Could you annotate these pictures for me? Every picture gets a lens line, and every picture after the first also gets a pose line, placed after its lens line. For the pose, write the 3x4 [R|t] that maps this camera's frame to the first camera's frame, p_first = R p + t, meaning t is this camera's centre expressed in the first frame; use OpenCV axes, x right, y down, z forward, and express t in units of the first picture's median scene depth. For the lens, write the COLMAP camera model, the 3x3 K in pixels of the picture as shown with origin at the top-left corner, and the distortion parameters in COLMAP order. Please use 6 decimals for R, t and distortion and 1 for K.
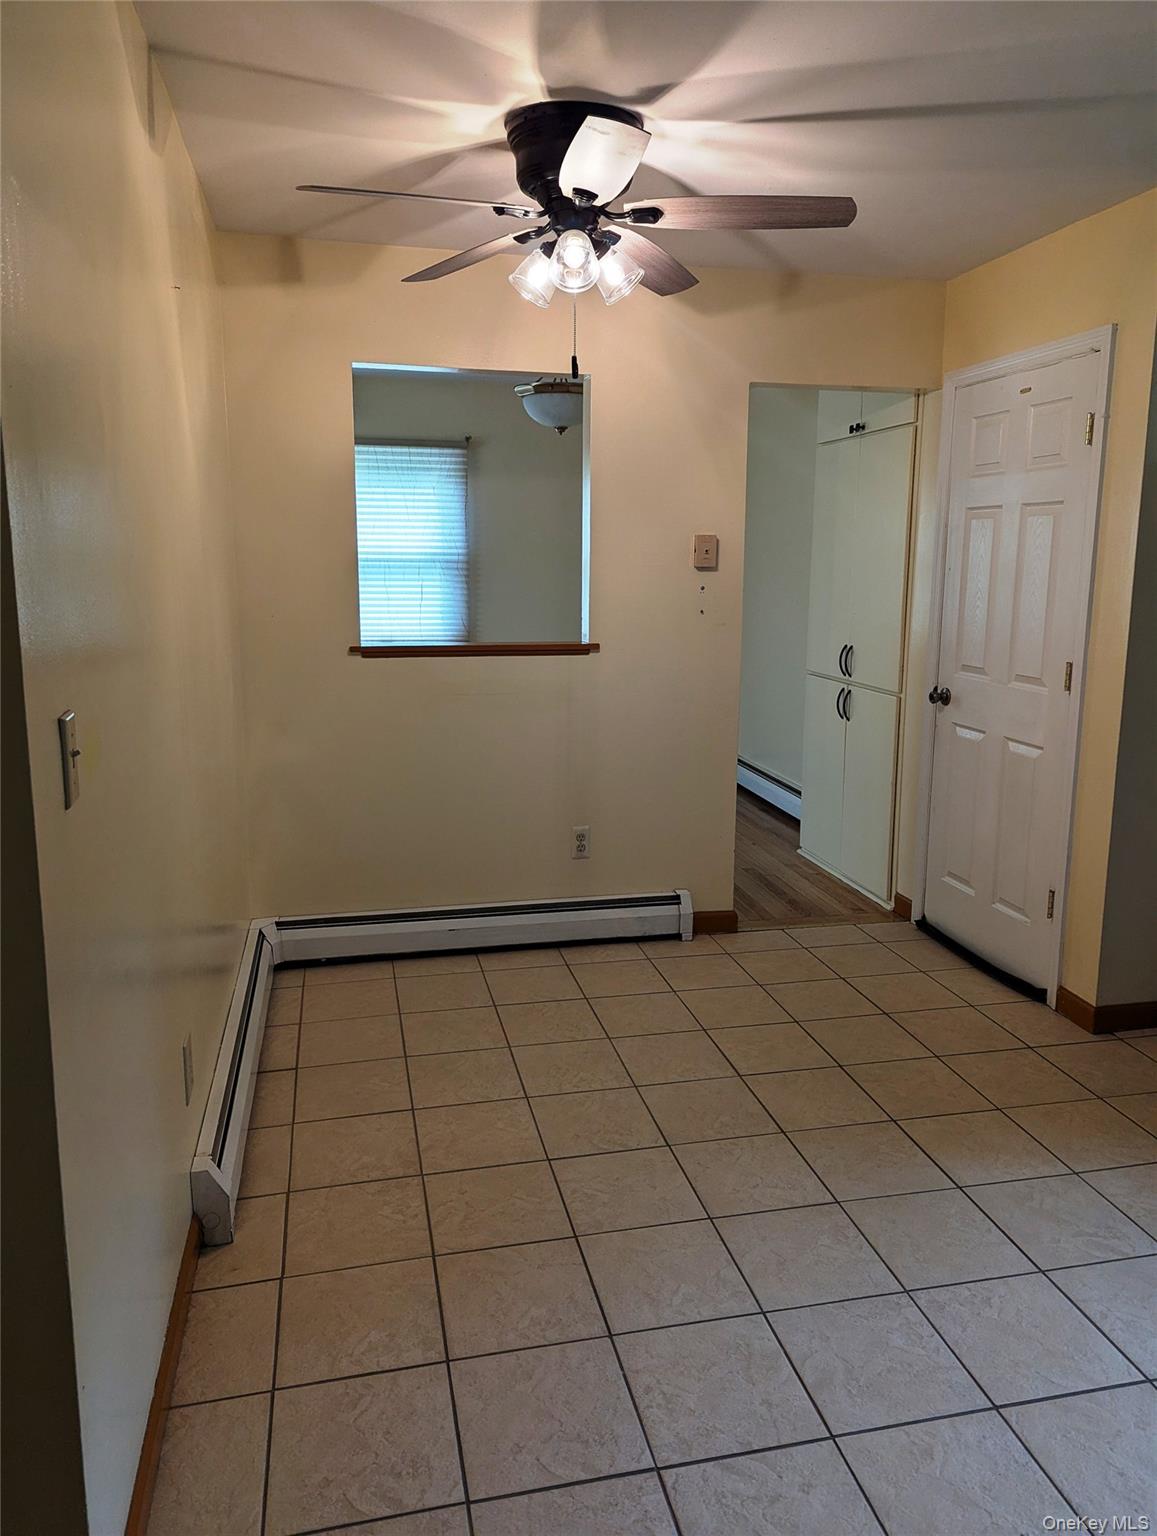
lens RADIAL K [[1091.4, 0, 579.5], [0, 1091.4, 739.4], [0, 0, 1]] dist [0.090975, -0.092460]
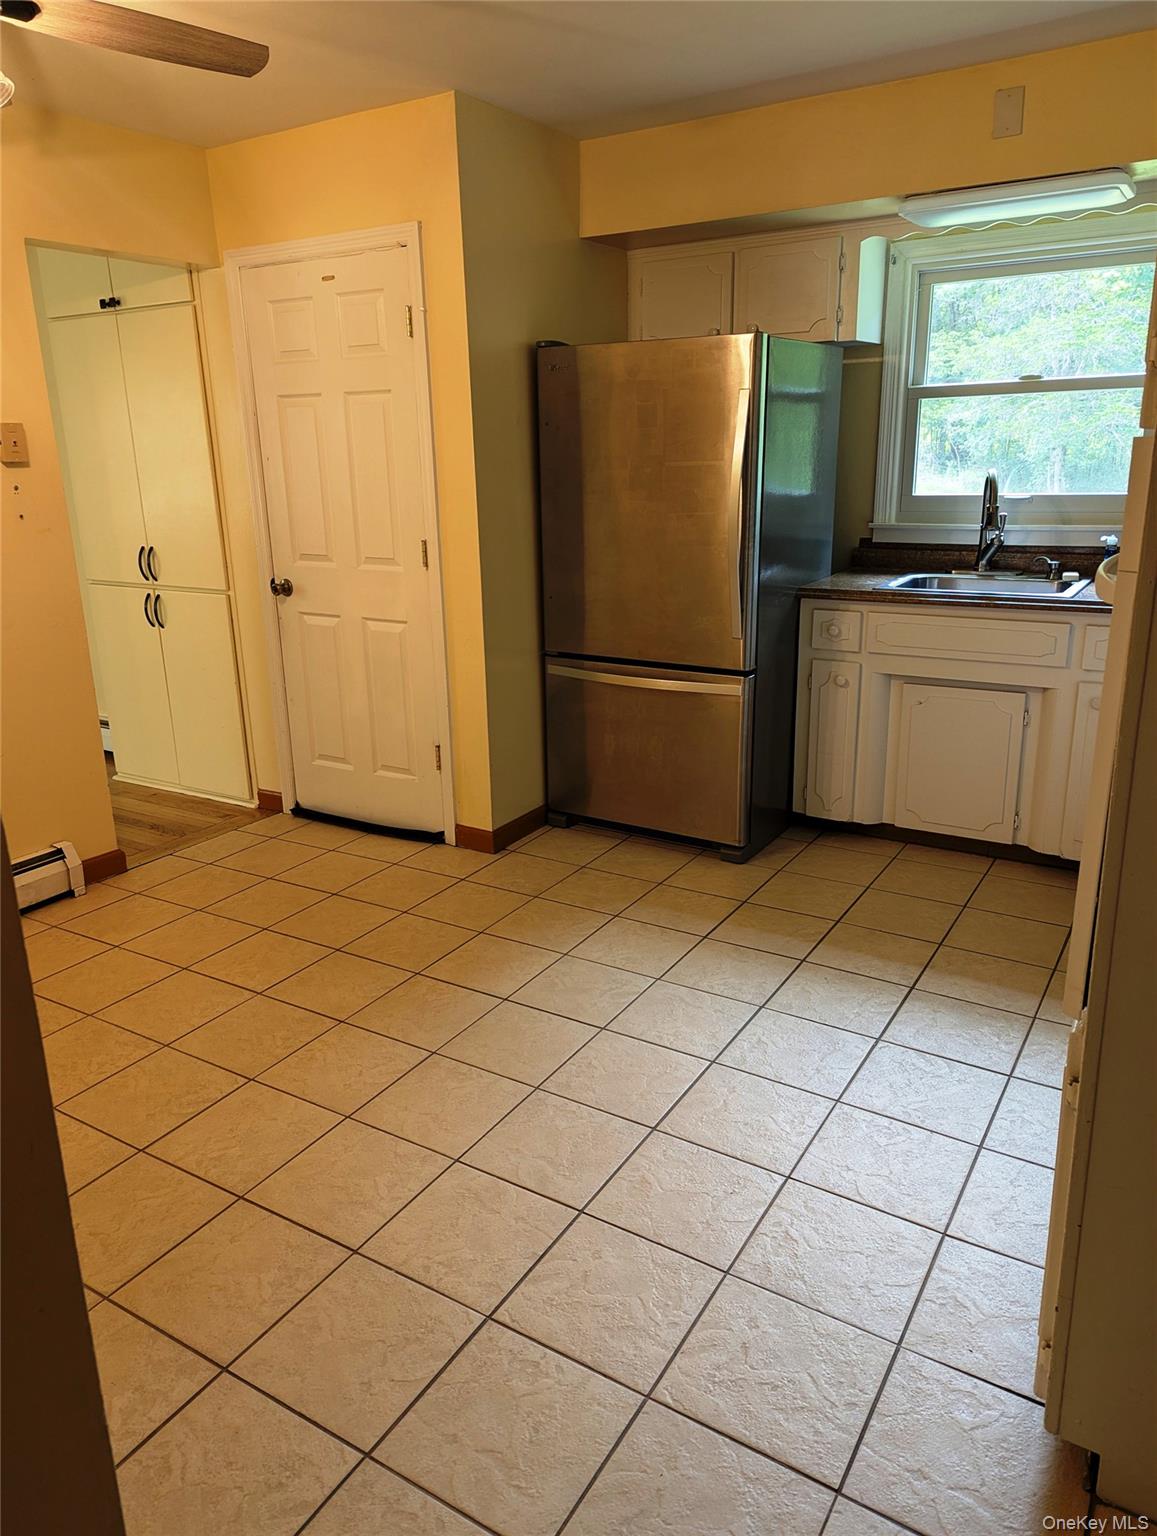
lens RADIAL K [[1081.2, 0, 578.5], [0, 1081.2, 768.0], [0, 0, 1]] dist [0.057283, -0.048443]
pose [[0.697176, -0.225584, 0.680483, -0.207919], [0.146573, 0.974004, 0.172719, -0.010702], [-0.701756, -0.020675, 0.712117, 0.093504]]
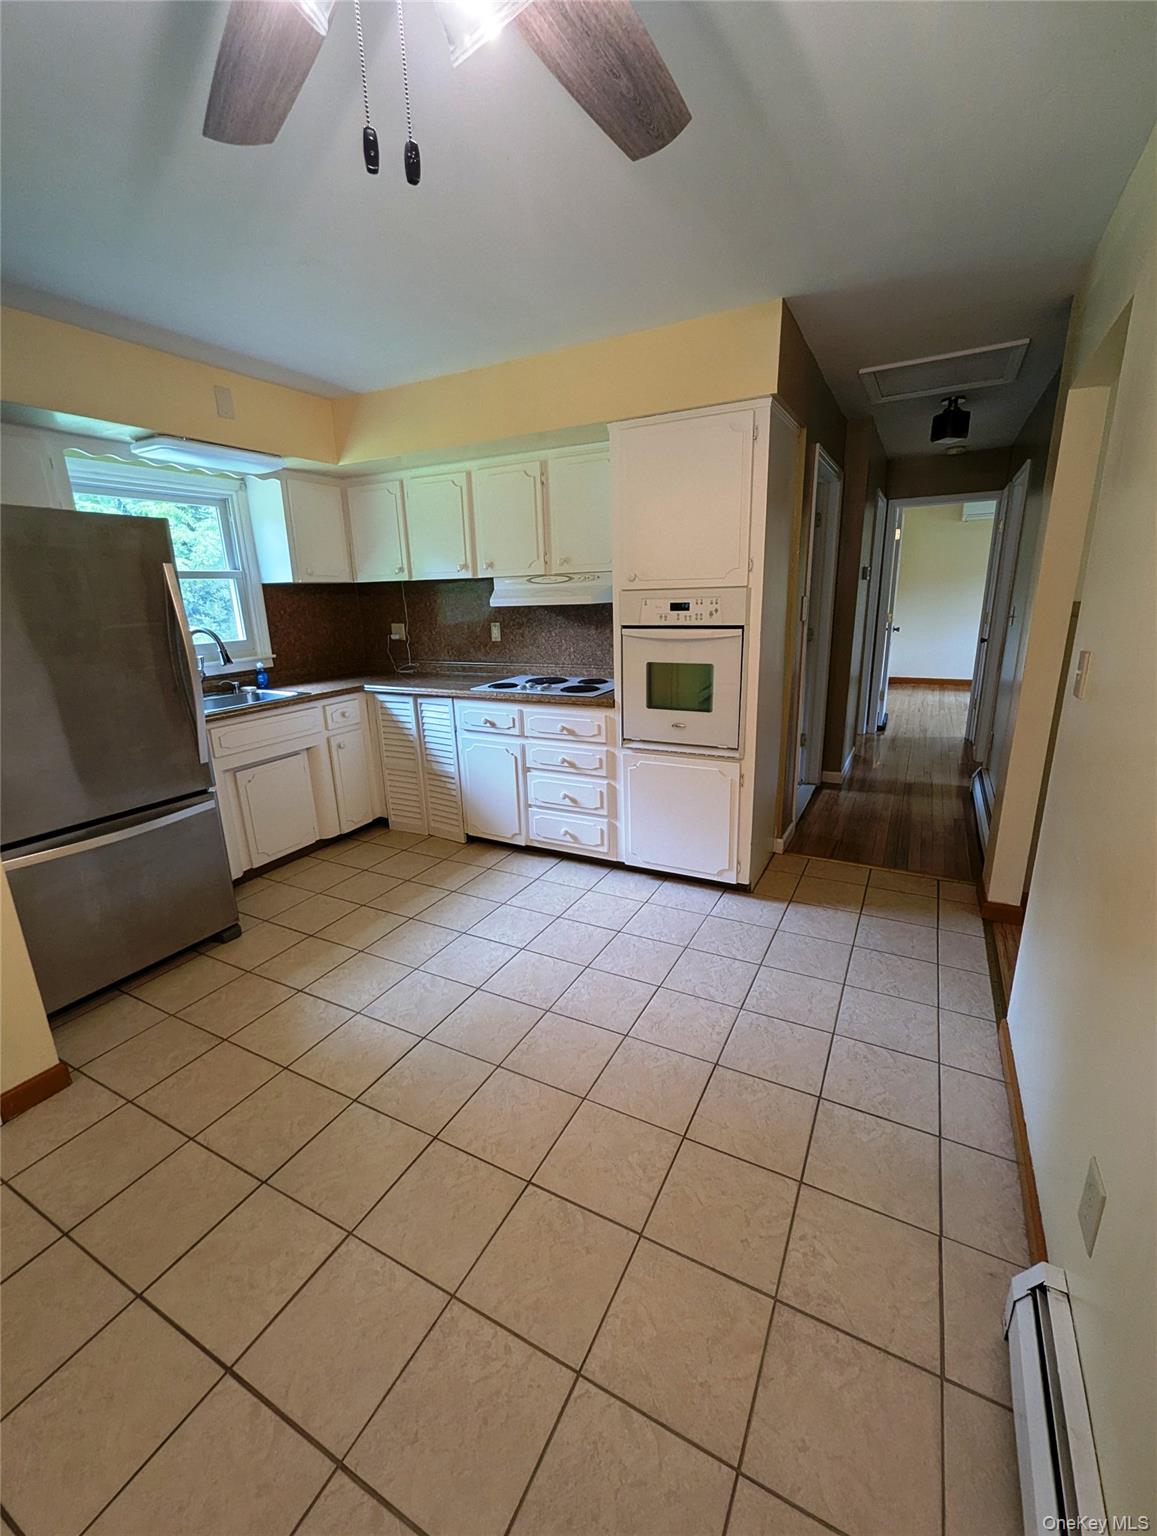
lens RADIAL K [[636.2, 0, 578.5], [0, 636.2, 768.0], [0, 0, 1]] dist [-0.000323, -0.000022]
pose [[-0.760256, -0.158753, 0.629927, -0.179729], [0.133948, 0.910535, 0.391132, -0.137896], [-0.635664, 0.381738, -0.670975, 0.835881]]
